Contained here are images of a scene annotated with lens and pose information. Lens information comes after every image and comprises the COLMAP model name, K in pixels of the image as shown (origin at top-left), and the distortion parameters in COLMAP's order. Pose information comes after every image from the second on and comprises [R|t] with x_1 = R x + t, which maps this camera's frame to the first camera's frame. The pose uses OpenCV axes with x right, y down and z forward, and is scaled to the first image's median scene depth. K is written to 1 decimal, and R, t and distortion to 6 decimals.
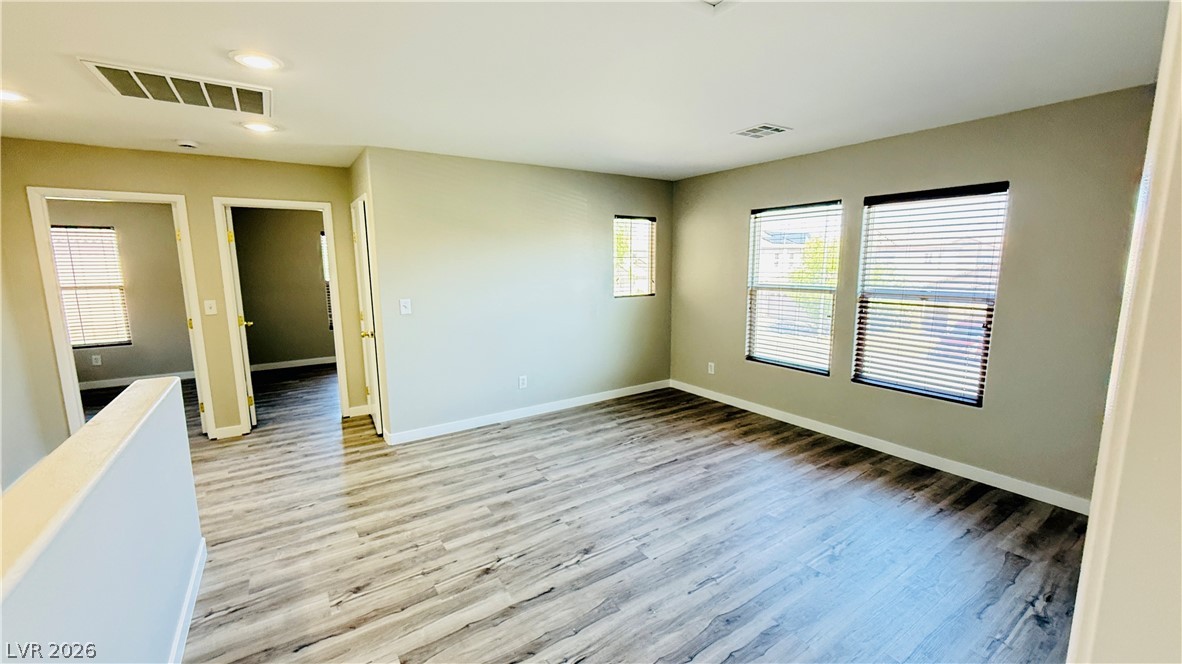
lens RADIAL K [[472.8, 0, 591.0], [0, 472.8, 332.0], [0, 0, 1]] dist [-0.002885, -0.000356]
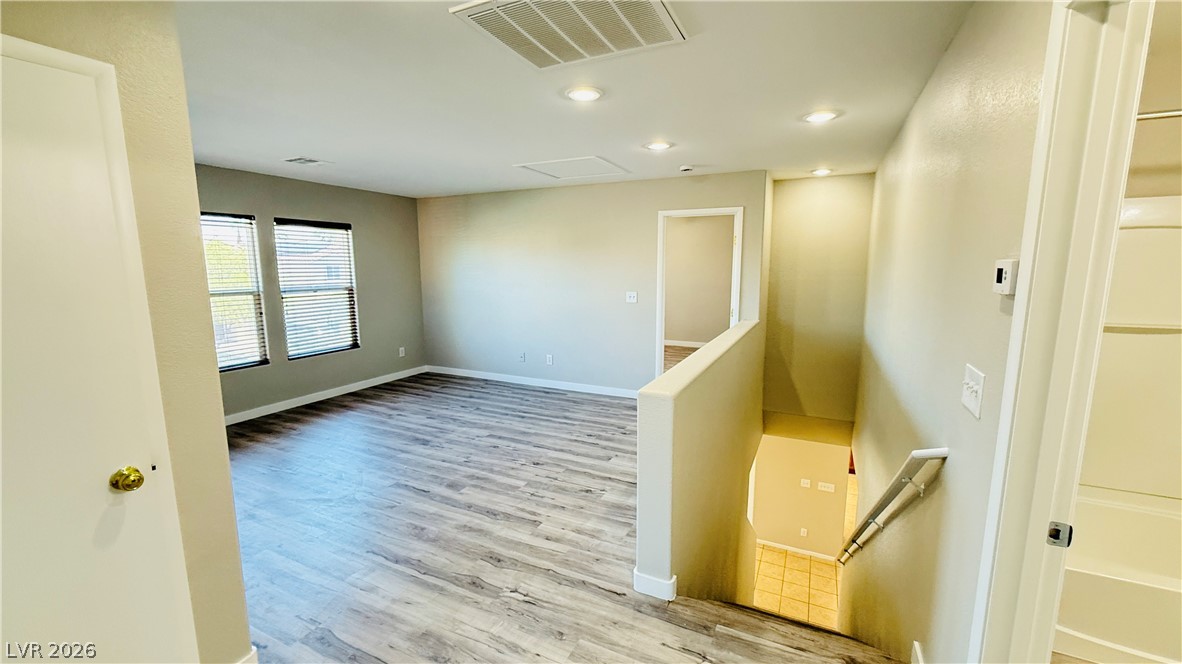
lens RADIAL K [[472.8, 0, 591.0], [0, 472.8, 332.0], [0, 0, 1]] dist [-0.002885, -0.000356]
pose [[-0.502218, -0.116092, 0.856913, -1.253040], [0.133444, 0.968673, 0.209441, -0.170877], [-0.854383, 0.219535, -0.470993, 1.165560]]
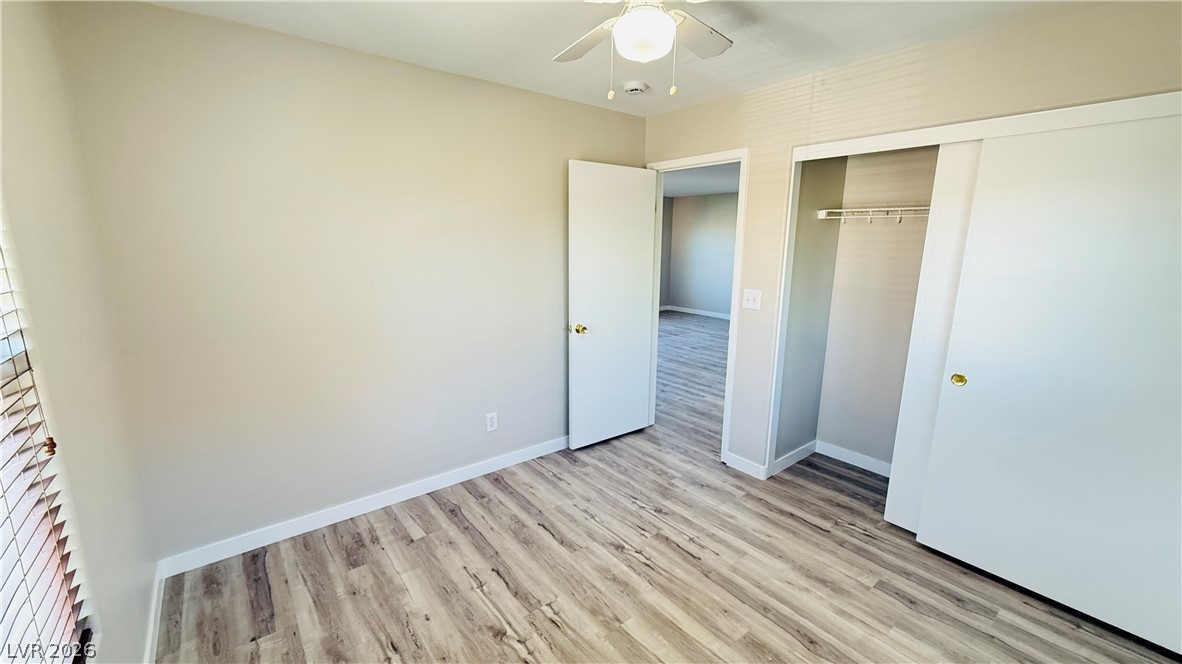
lens RADIAL K [[472.8, 0, 591.0], [0, 472.8, 332.0], [0, 0, 1]] dist [-0.002885, -0.000356]
pose [[-0.081019, -0.189189, 0.978593, -2.391590], [0.133801, 0.970869, 0.198774, -0.234291], [-0.987691, 0.147041, -0.053345, 1.604317]]
